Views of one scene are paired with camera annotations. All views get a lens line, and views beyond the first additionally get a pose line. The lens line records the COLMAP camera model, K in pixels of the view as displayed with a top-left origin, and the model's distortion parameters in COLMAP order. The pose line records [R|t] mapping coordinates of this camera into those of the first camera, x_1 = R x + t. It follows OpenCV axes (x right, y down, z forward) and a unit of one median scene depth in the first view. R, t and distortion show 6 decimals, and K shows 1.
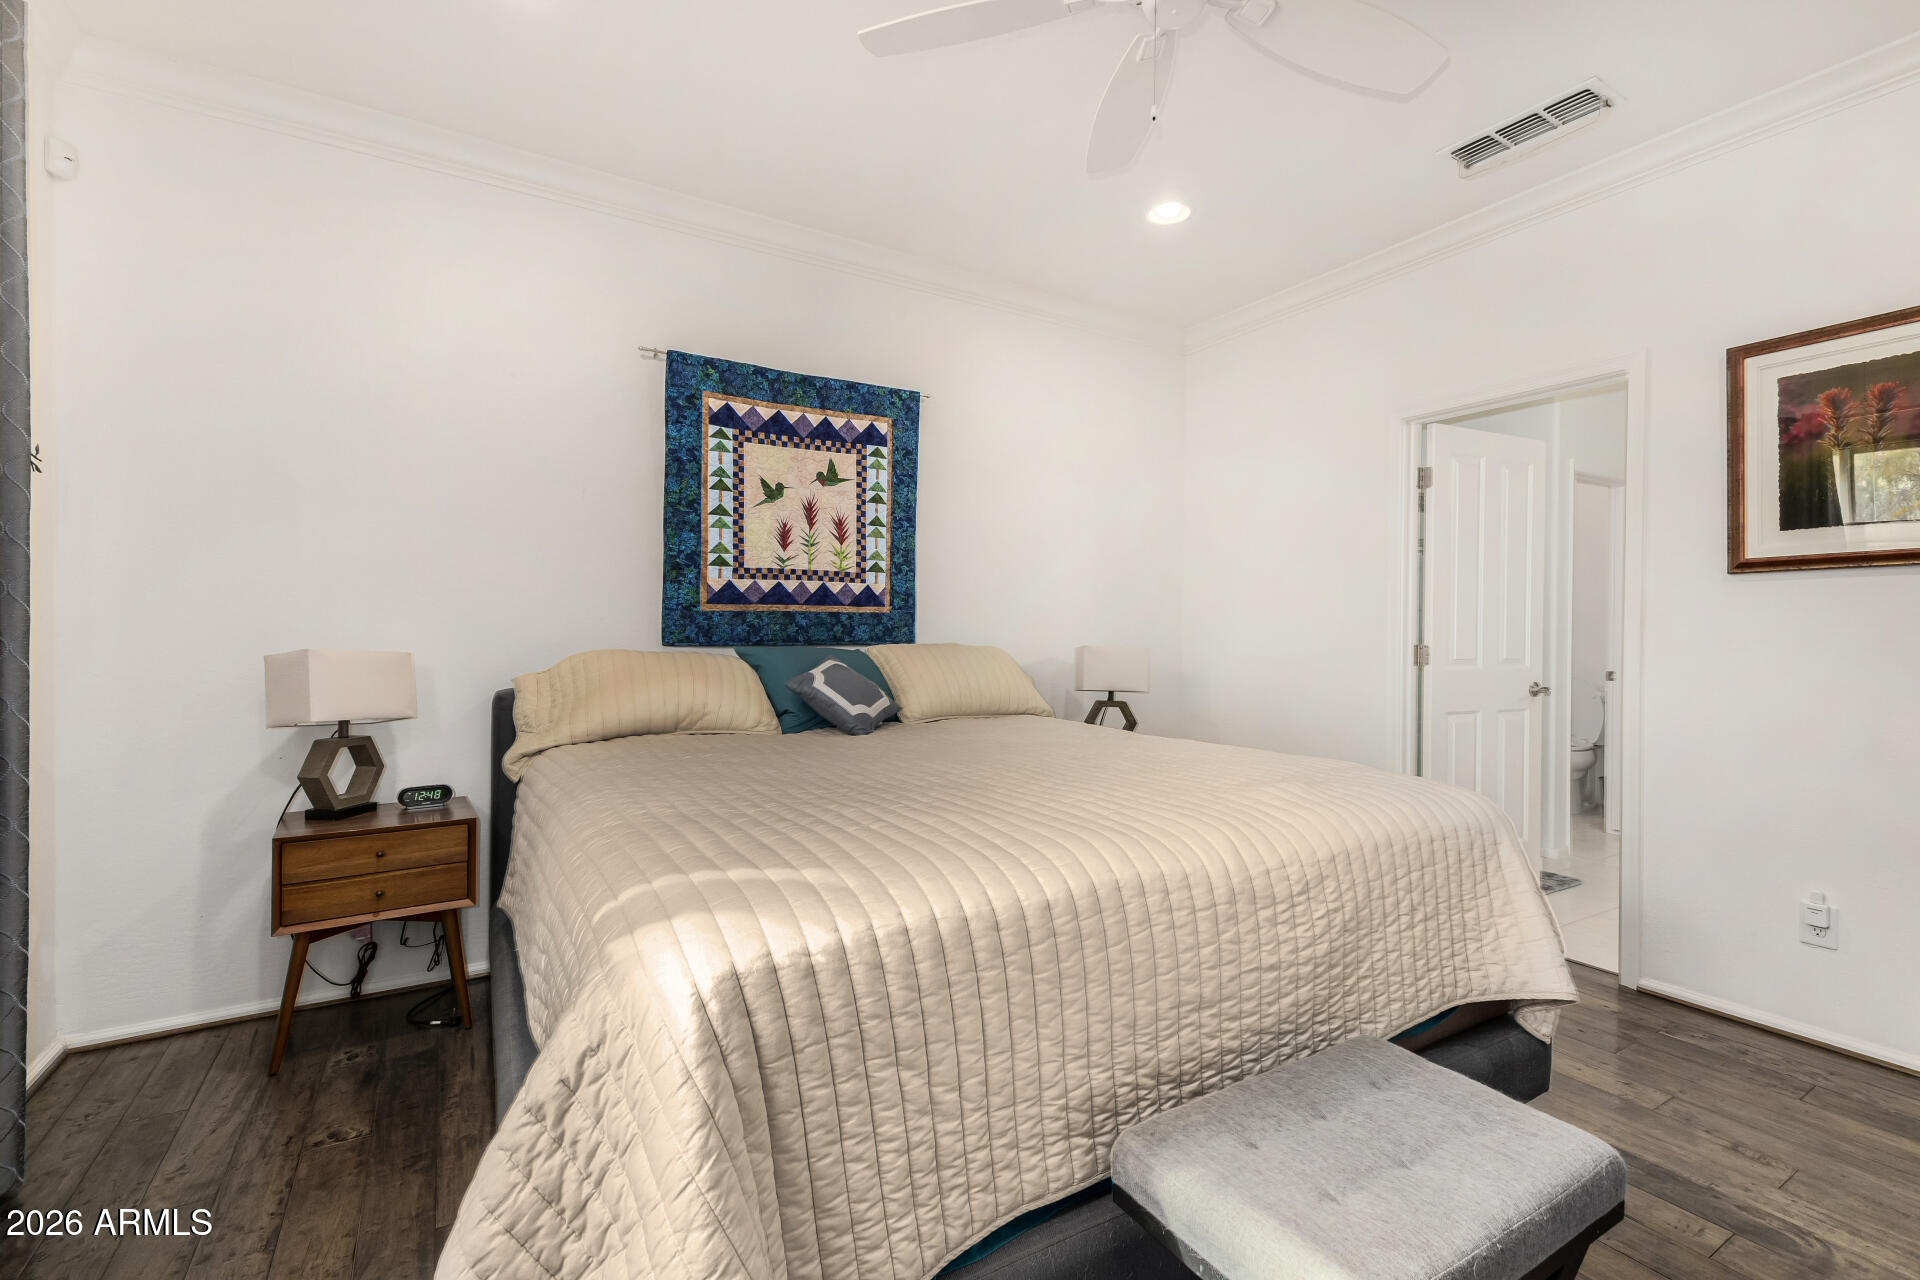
lens RADIAL K [[834.6, 0, 951.2], [0, 834.6, 647.6], [0, 0, 1]] dist [0.008346, -0.001198]
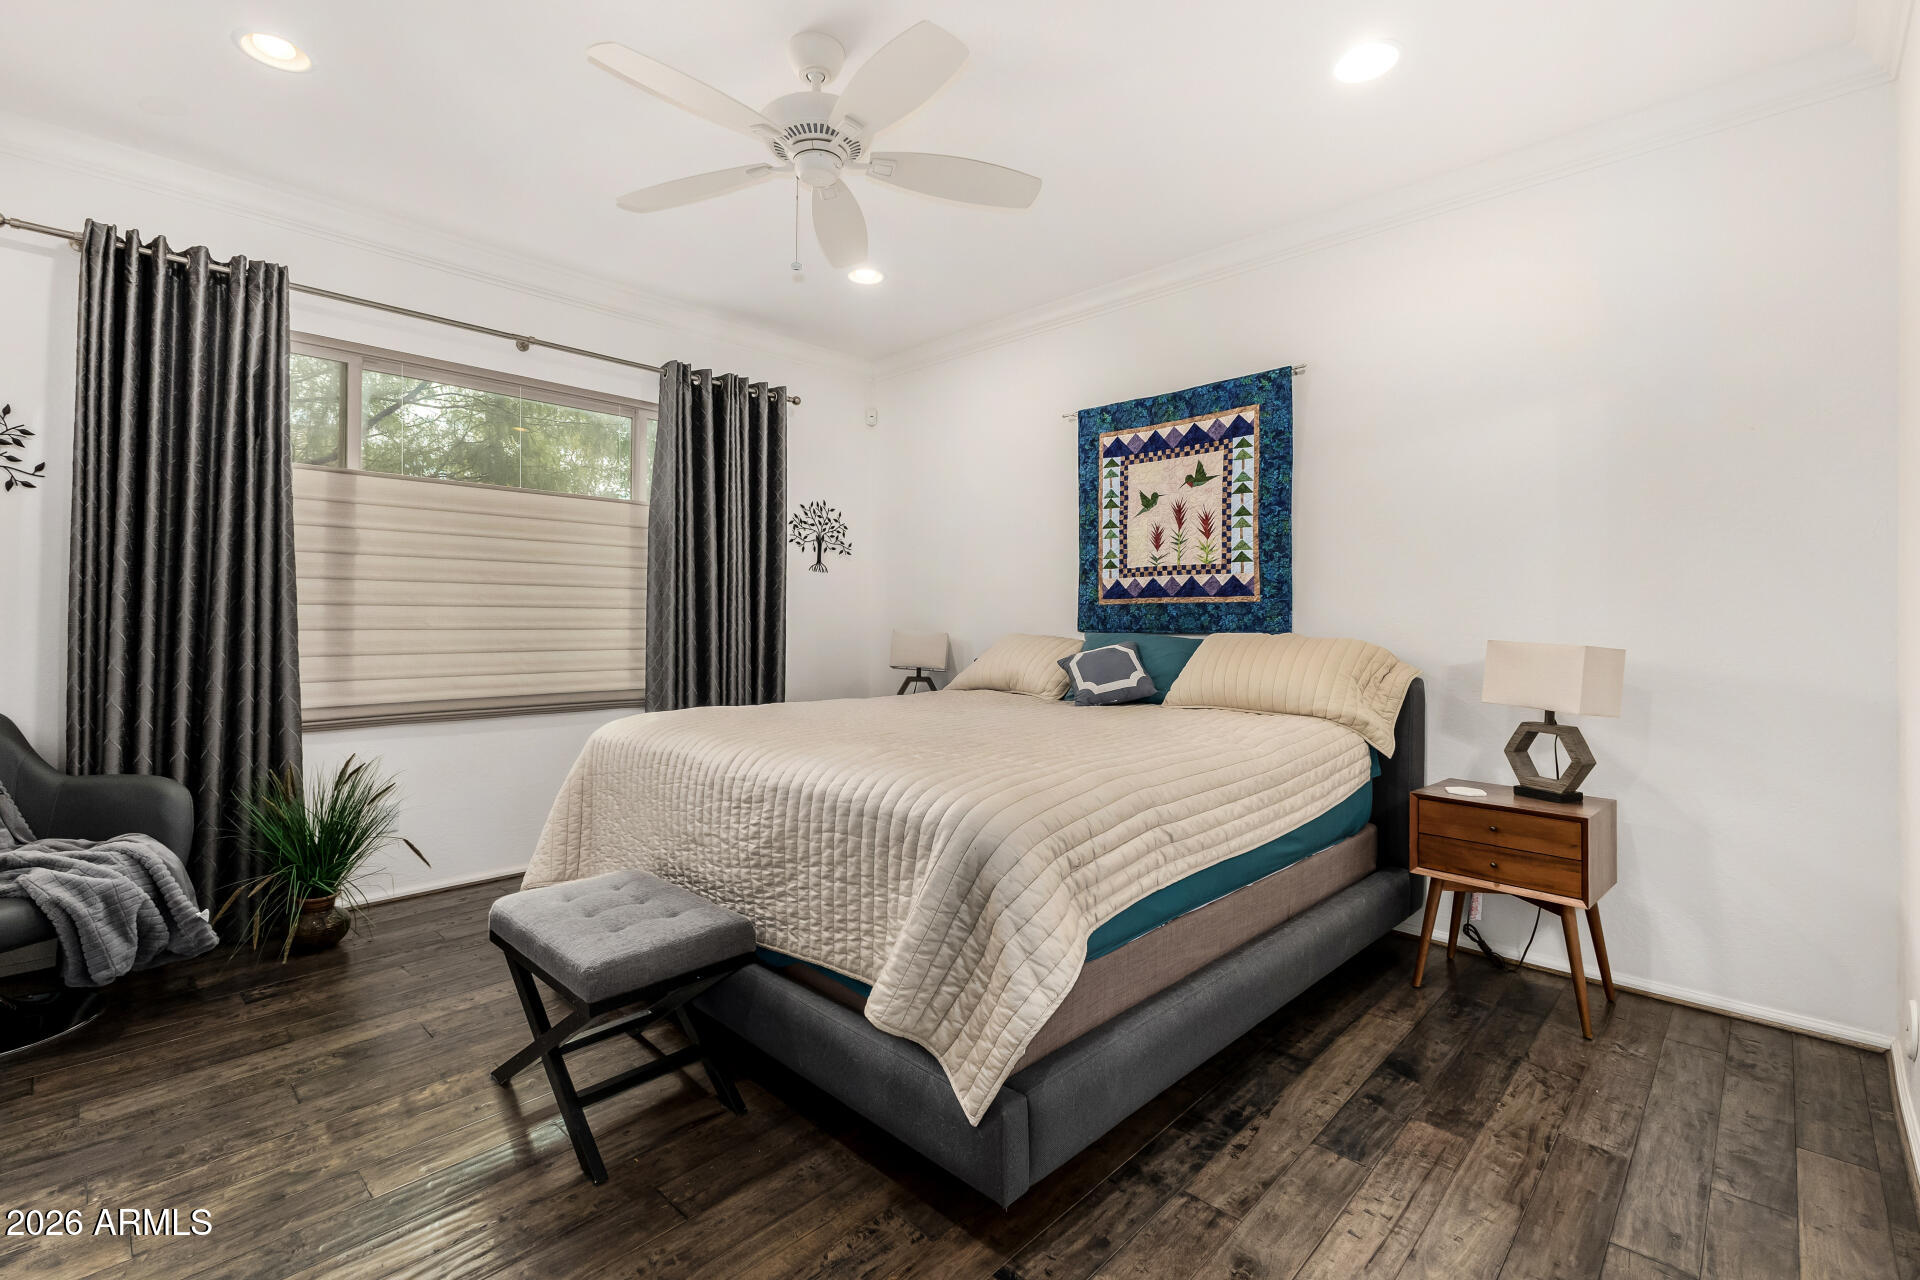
lens RADIAL K [[834.6, 0, 940.4], [0, 834.6, 615.7], [0, 0, 1]] dist [0.008346, -0.001198]
pose [[0.264094, -0.008363, -0.964461, 0.837600], [-0.018372, 0.999737, -0.013699, -0.005546], [0.964322, 0.021337, 0.263871, 0.415259]]
